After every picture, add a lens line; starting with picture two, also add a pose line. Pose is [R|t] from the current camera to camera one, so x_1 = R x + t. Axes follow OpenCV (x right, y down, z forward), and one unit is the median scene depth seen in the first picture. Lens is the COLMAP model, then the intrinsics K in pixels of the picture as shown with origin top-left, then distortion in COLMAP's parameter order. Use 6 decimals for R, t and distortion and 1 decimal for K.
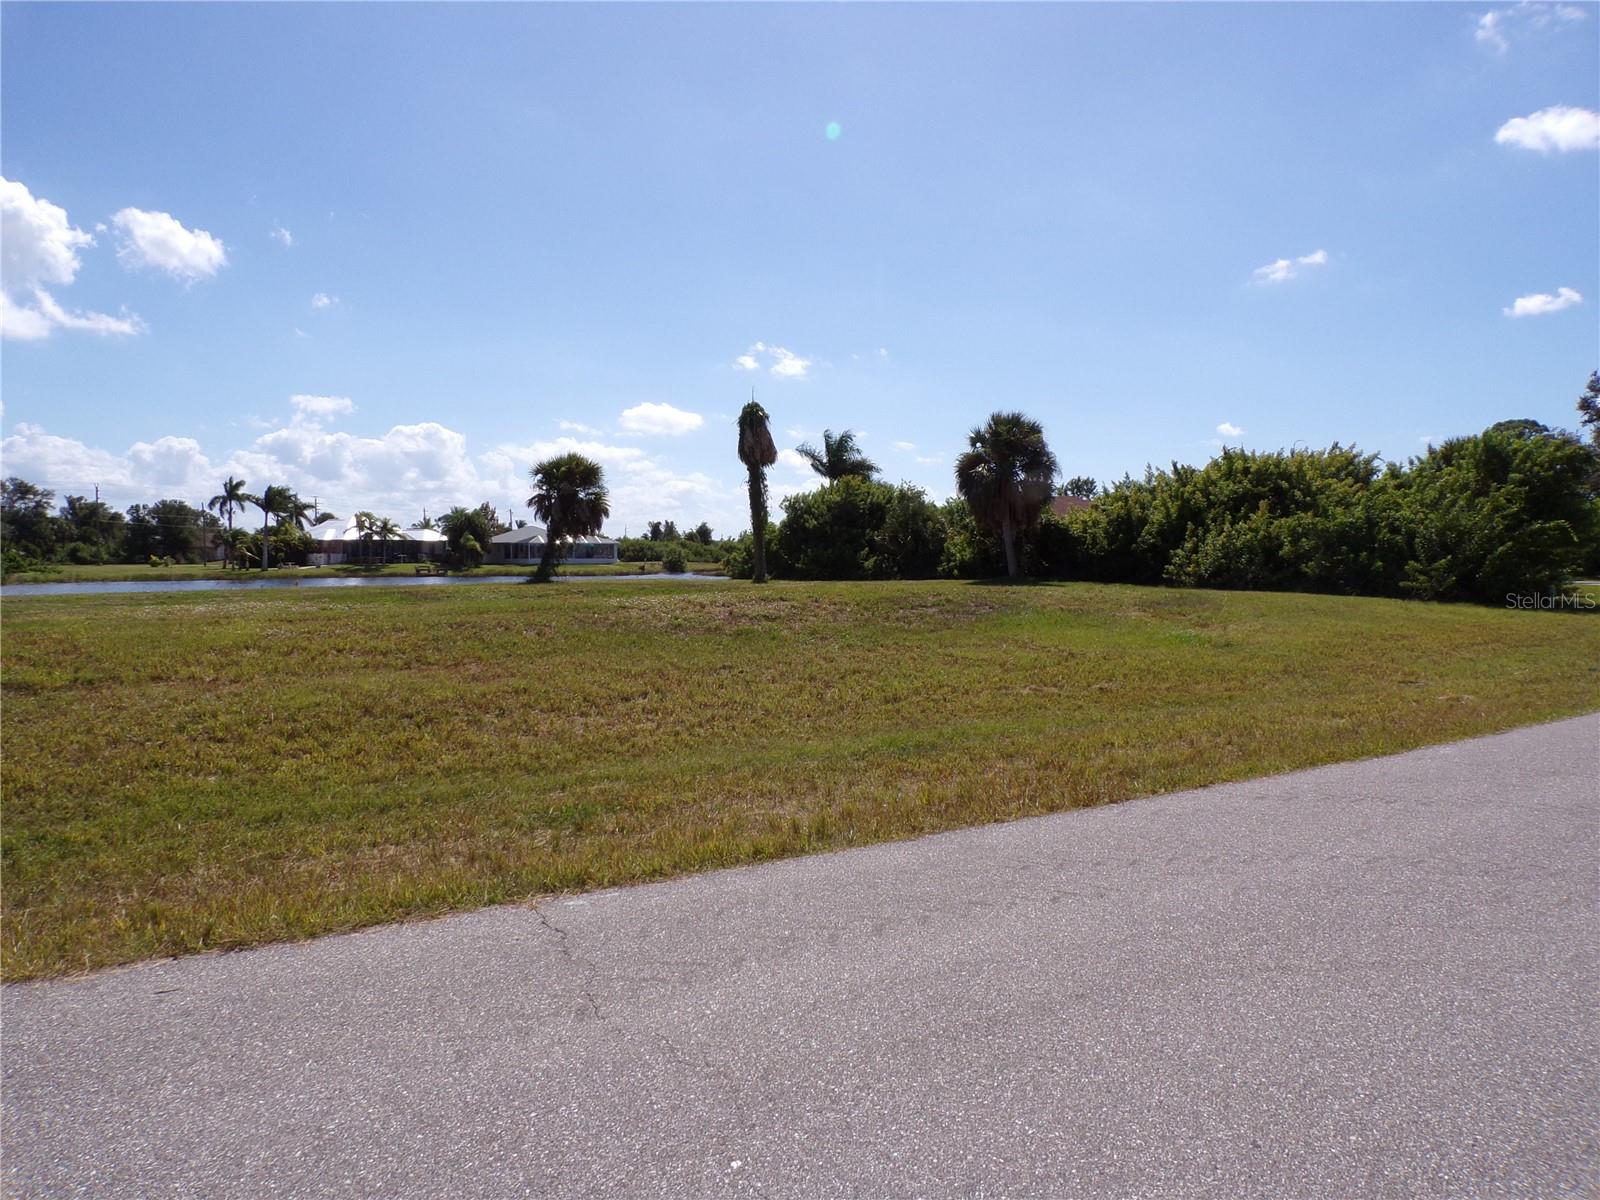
lens RADIAL K [[1080.8, 0, 797.4], [0, 1080.8, 603.6], [0, 0, 1]] dist [-0.025907, 0.032211]
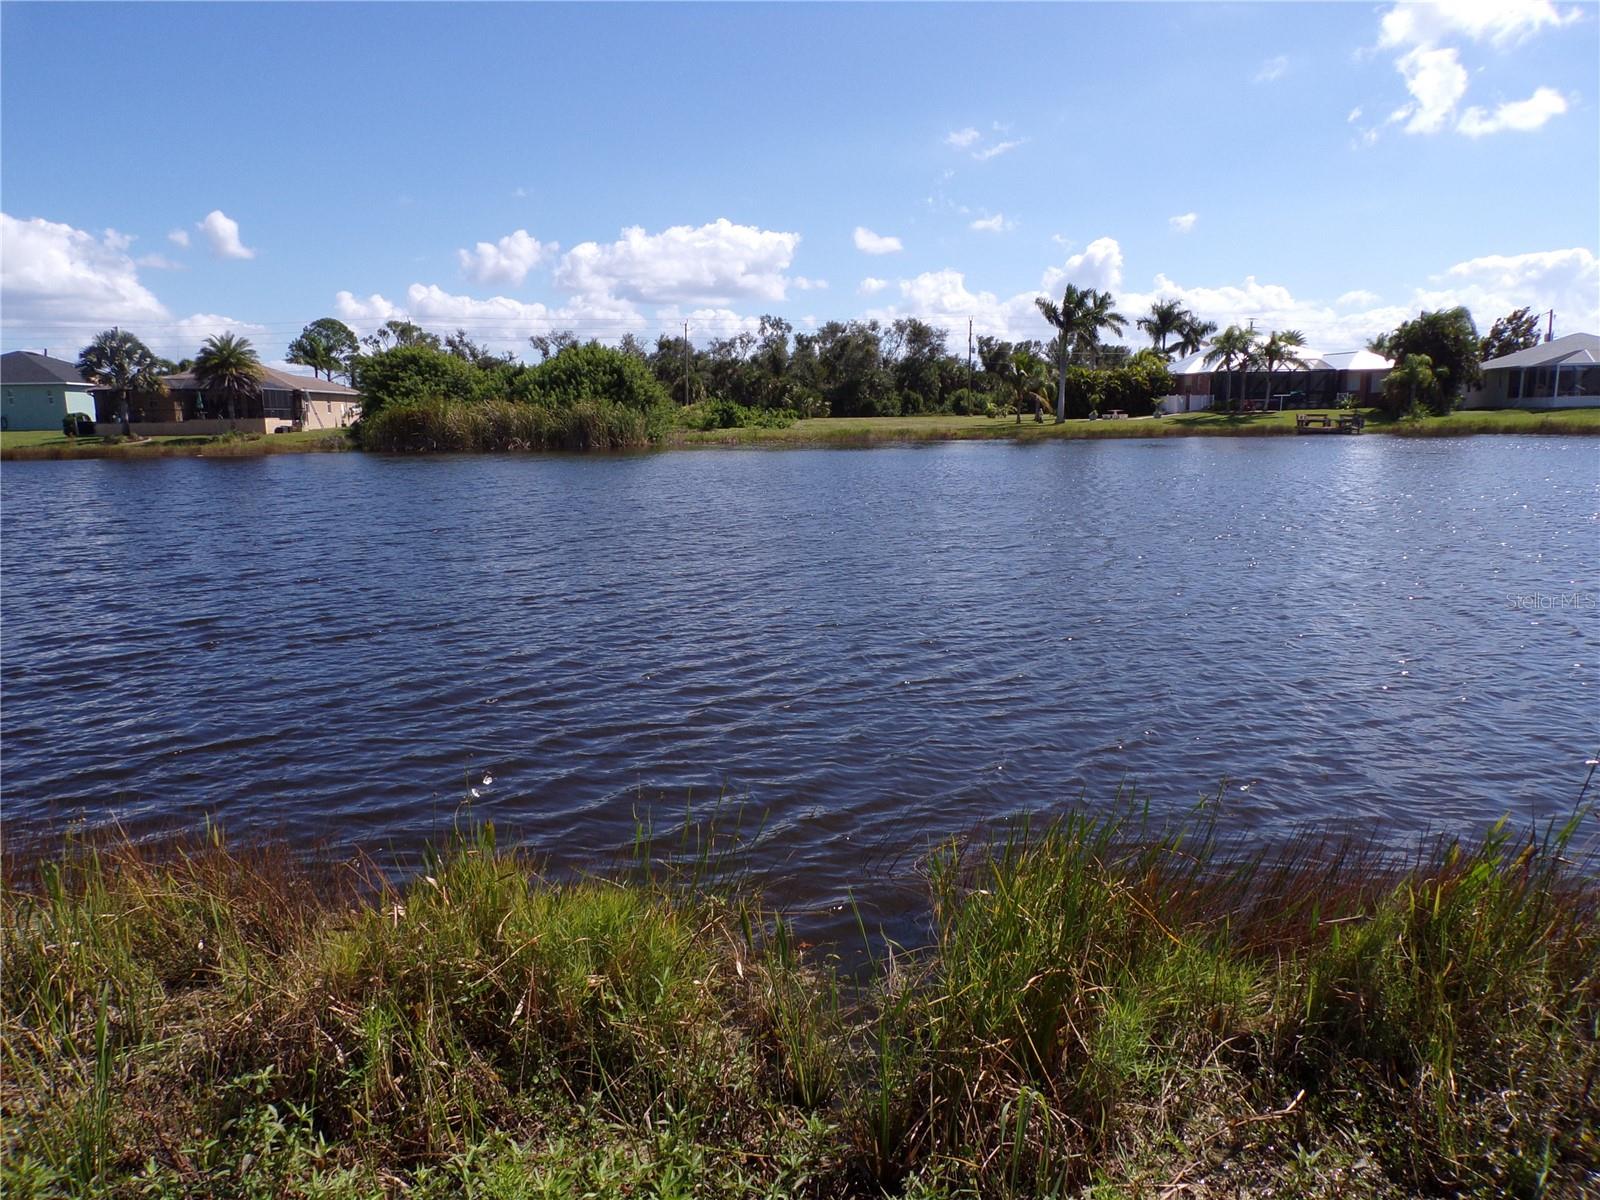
lens RADIAL K [[1082.0, 0, 796.6], [0, 1082.0, 593.3], [0, 0, 1]] dist [-0.027683, 0.033998]
pose [[0.617955, 0.119171, -0.777129, -0.065956], [-0.017632, 0.990298, 0.137839, -0.013982], [0.786016, -0.071476, 0.614061, 0.412549]]
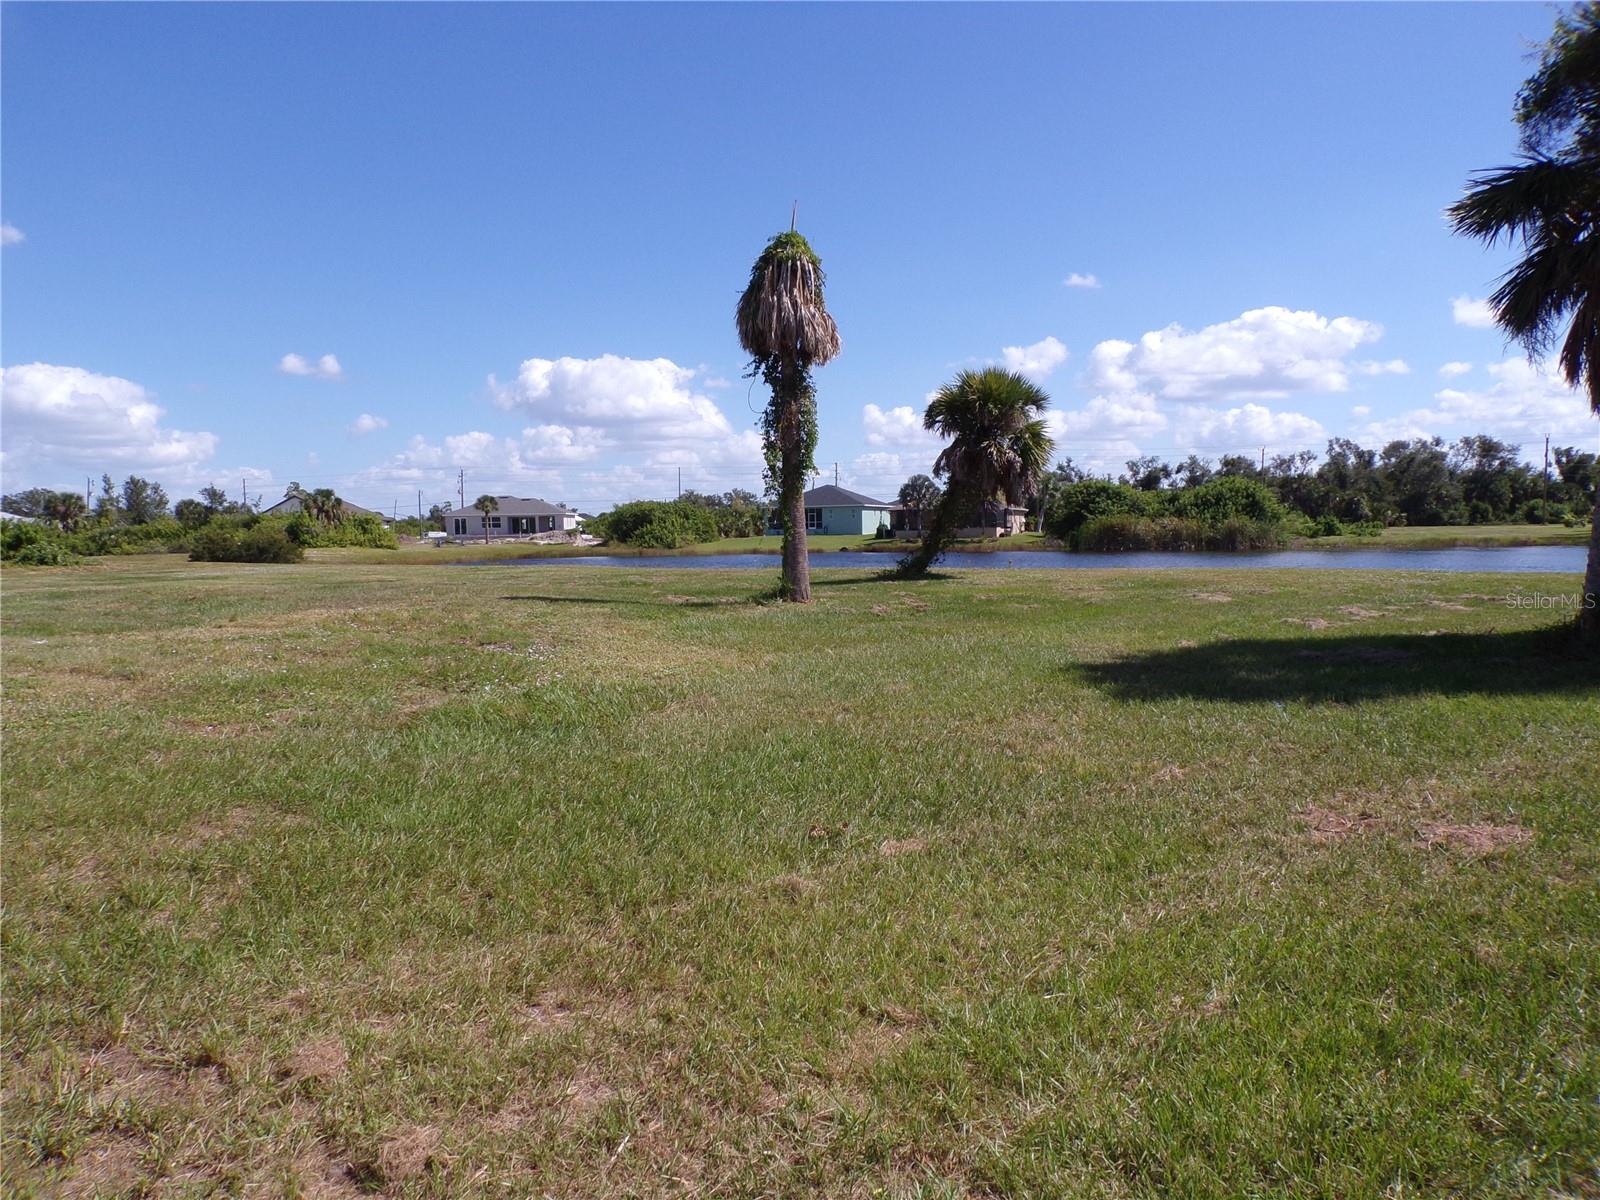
lens RADIAL K [[1082.0, 0, 796.6], [0, 1082.0, 593.3], [0, 0, 1]] dist [-0.027683, 0.033998]
pose [[0.218537, 0.057261, -0.974147, 0.112055], [-0.025078, 0.998277, 0.053054, -0.011639], [0.975506, 0.012836, 0.219596, 0.213252]]
